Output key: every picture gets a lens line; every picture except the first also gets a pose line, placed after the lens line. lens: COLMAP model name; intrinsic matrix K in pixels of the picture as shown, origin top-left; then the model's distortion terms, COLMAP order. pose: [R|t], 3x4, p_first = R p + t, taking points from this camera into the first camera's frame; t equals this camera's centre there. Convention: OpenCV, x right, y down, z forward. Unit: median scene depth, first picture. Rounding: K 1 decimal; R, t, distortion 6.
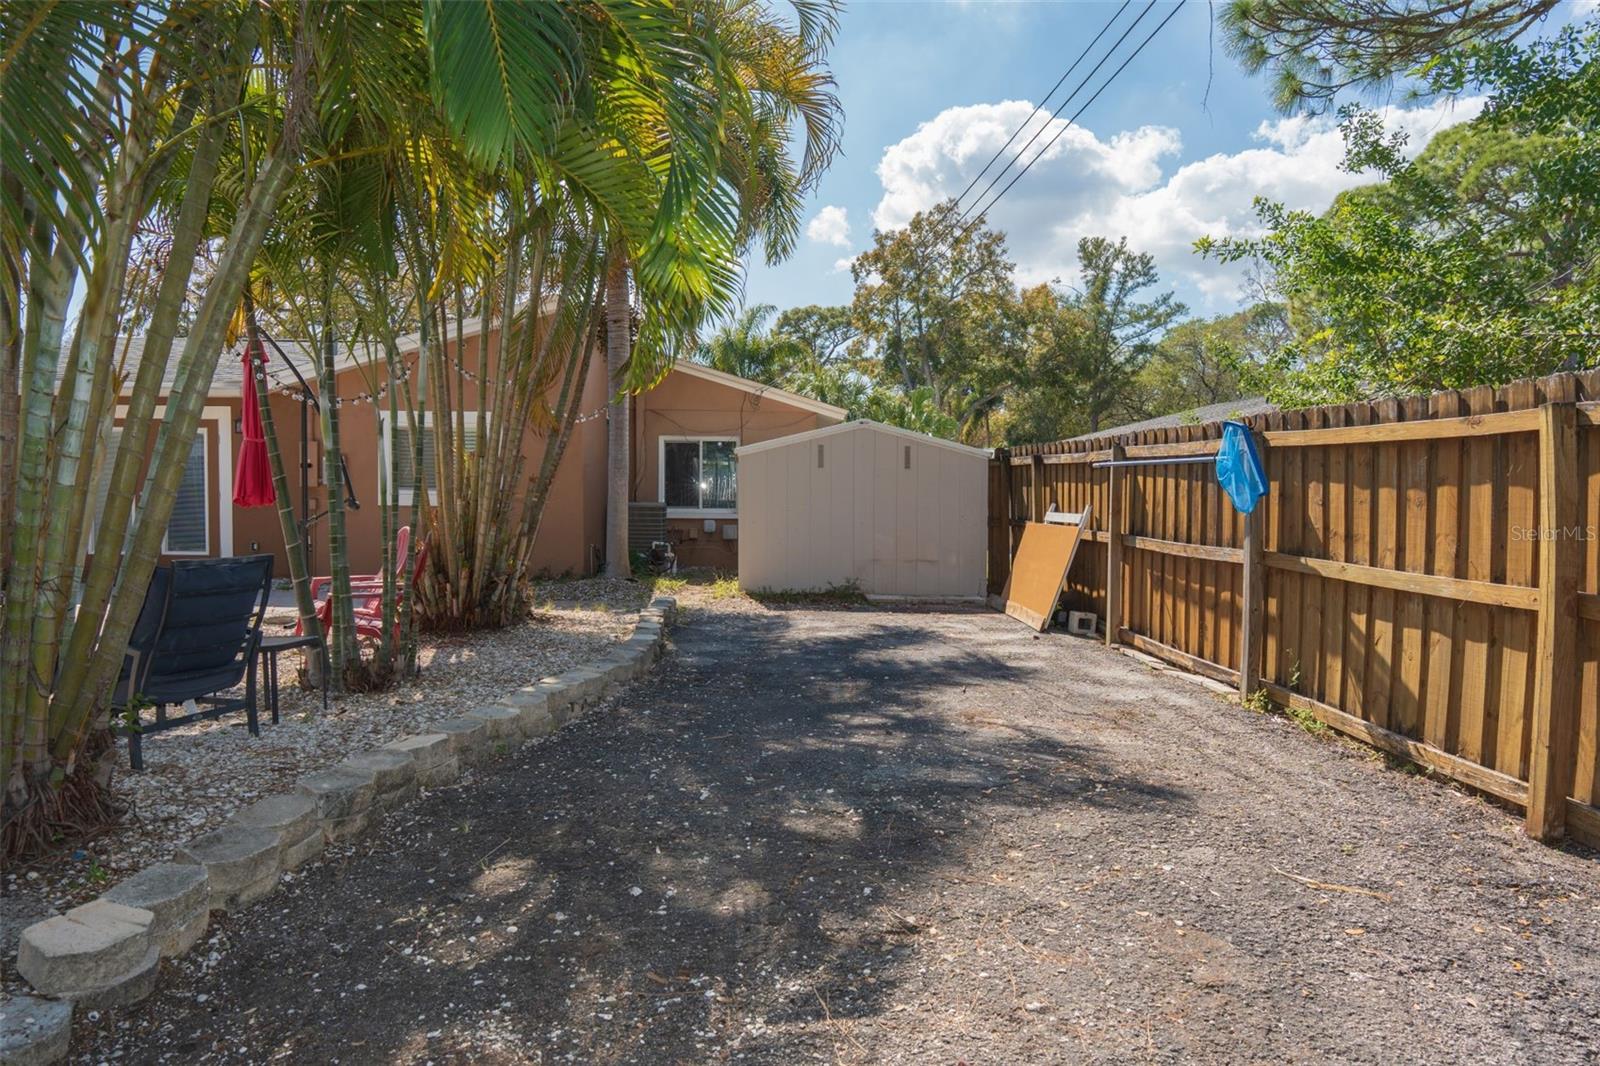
lens RADIAL K [[1188.4, 0, 800.0], [0, 1188.4, 533.0], [0, 0, 1]] dist [0.002407, 0.001621]
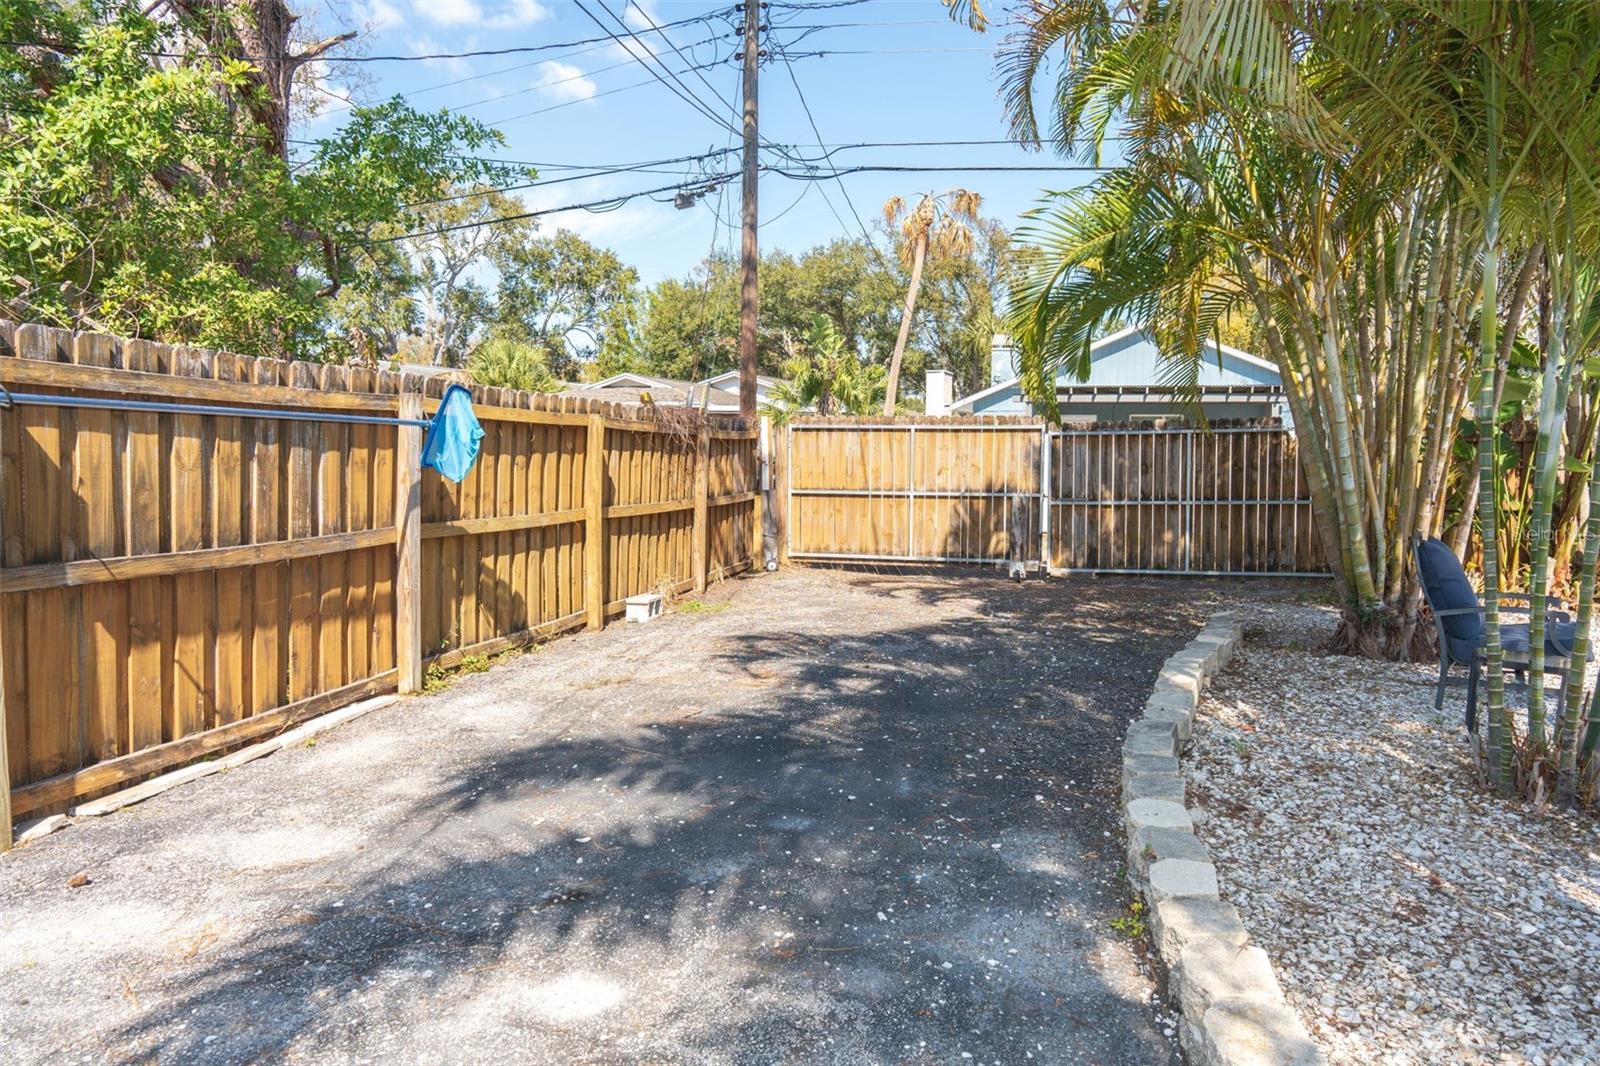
lens RADIAL K [[1188.4, 0, 800.0], [0, 1188.4, 533.0], [0, 0, 1]] dist [0.002407, 0.001621]
pose [[-0.971776, -0.021278, 0.234943, -0.143542], [0.002243, 0.995046, 0.099394, -0.079227], [-0.235893, 0.097115, -0.966914, 2.079043]]
